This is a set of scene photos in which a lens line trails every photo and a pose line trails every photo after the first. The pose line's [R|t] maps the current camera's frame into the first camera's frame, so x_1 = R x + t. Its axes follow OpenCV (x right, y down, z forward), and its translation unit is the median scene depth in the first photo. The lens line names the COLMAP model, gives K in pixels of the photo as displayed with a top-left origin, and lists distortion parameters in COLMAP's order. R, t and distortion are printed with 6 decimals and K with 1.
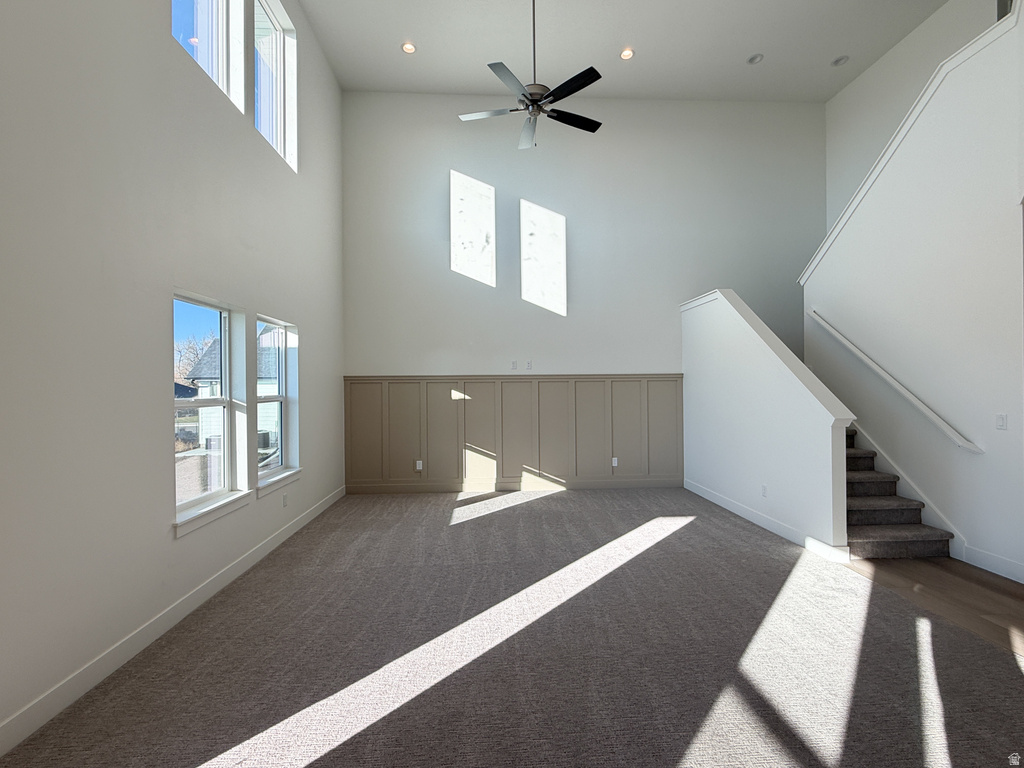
lens RADIAL K [[473.9, 0, 504.8], [0, 473.9, 383.5], [0, 0, 1]] dist [-0.003937, 0.000440]
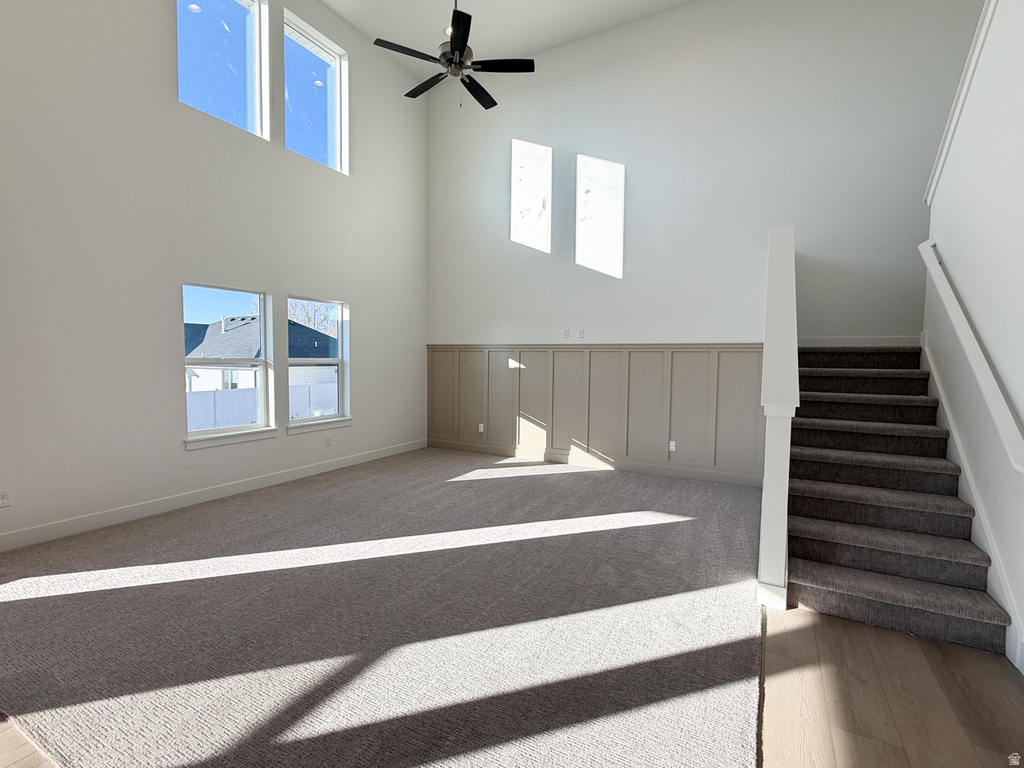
lens RADIAL K [[473.9, 0, 522.0], [0, 473.9, 384.9], [0, 0, 1]] dist [-0.003937, 0.000440]
pose [[0.854779, 0.047386, -0.516825, 0.447689], [-0.016513, 0.997802, 0.064174, 0.004008], [0.518730, -0.046320, 0.853682, 0.130520]]
